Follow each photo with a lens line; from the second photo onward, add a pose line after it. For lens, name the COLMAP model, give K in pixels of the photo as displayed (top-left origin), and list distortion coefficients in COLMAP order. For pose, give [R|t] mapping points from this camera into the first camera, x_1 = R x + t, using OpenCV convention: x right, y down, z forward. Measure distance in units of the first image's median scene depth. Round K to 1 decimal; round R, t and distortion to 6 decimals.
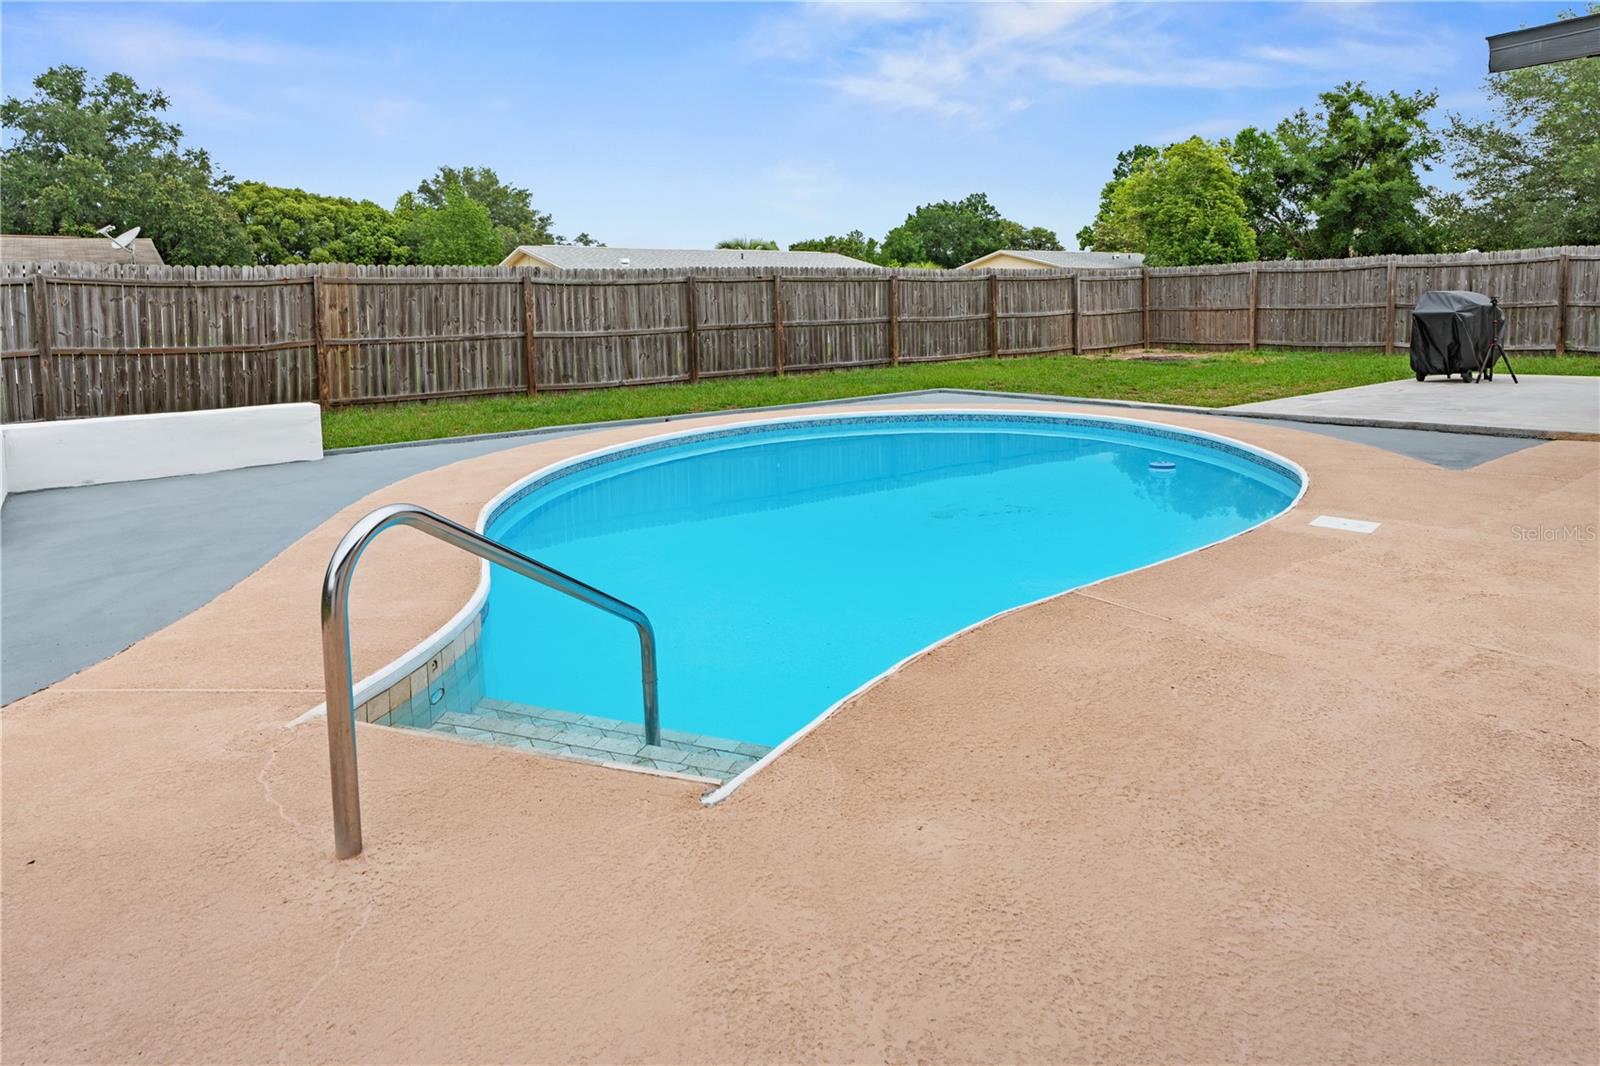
lens RADIAL K [[899.5, 0, 800.4], [0, 899.5, 354.9], [0, 0, 1]] dist [-0.002617, 0.003775]
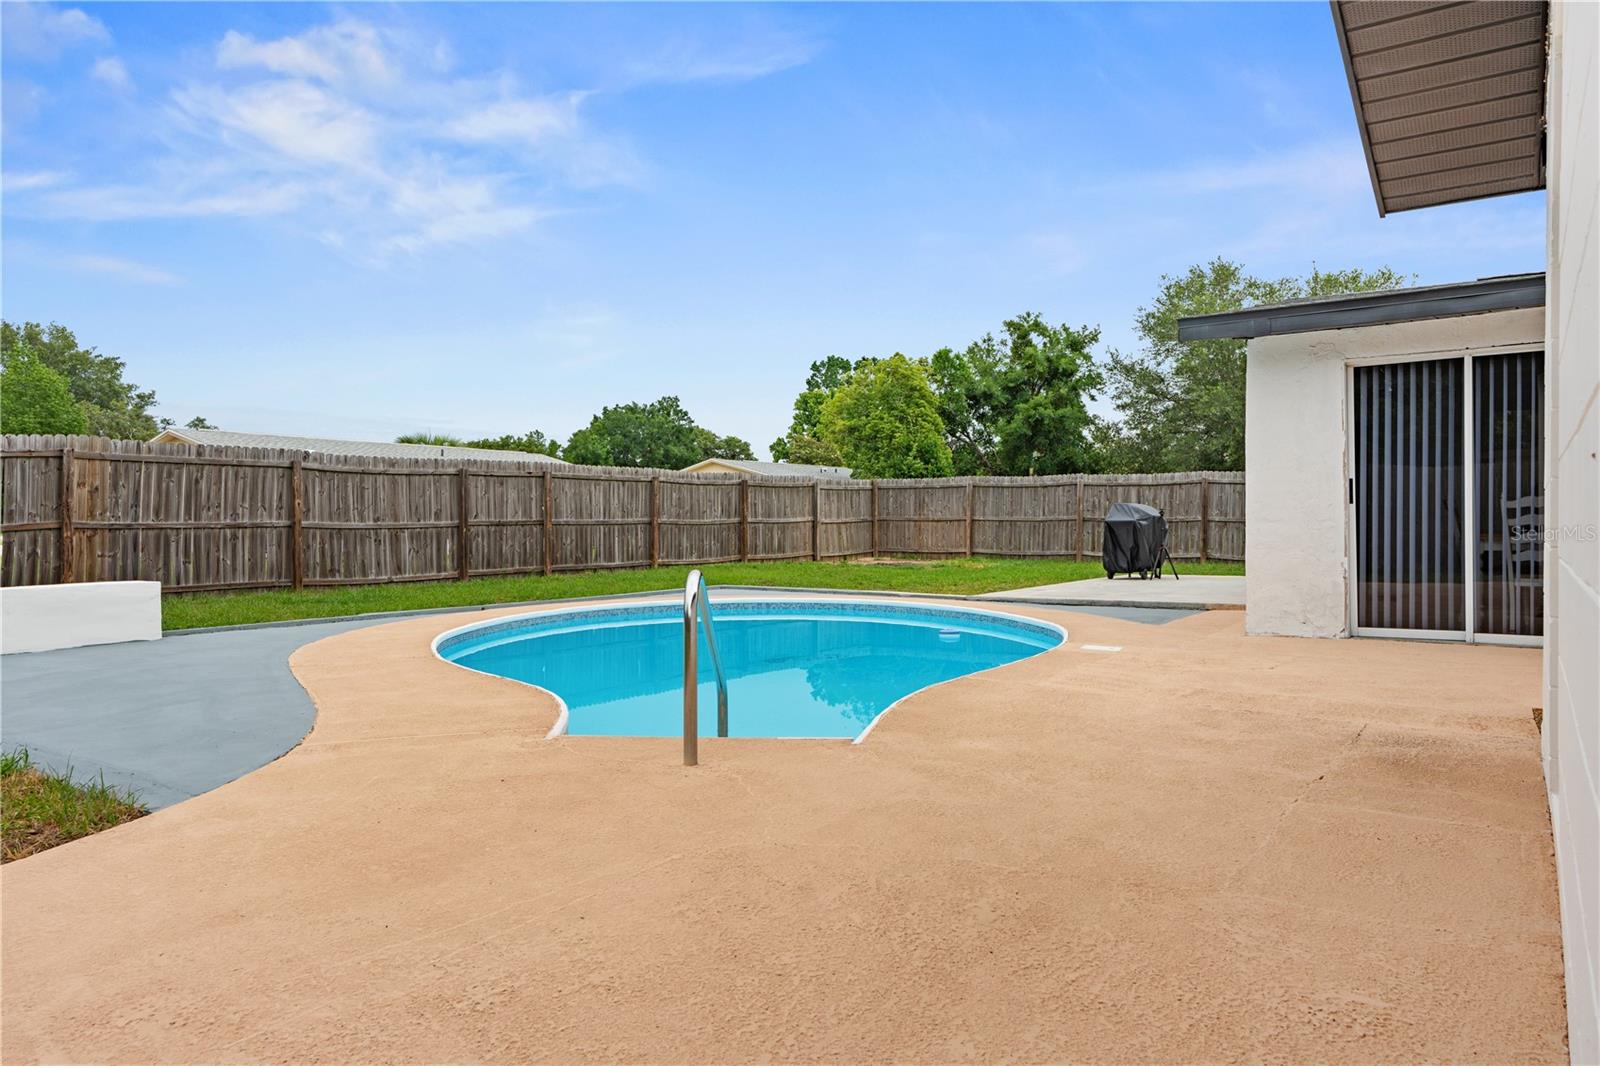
lens RADIAL K [[1045.8, 0, 800.0], [0, 1045.8, 533.0], [0, 0, 1]] dist [0.006010, 0.002305]
pose [[0.941594, 0.015449, 0.336394, -0.119982], [-0.000089, 0.998959, -0.045627, 0.023910], [-0.336749, 0.042932, 0.940615, -0.120528]]
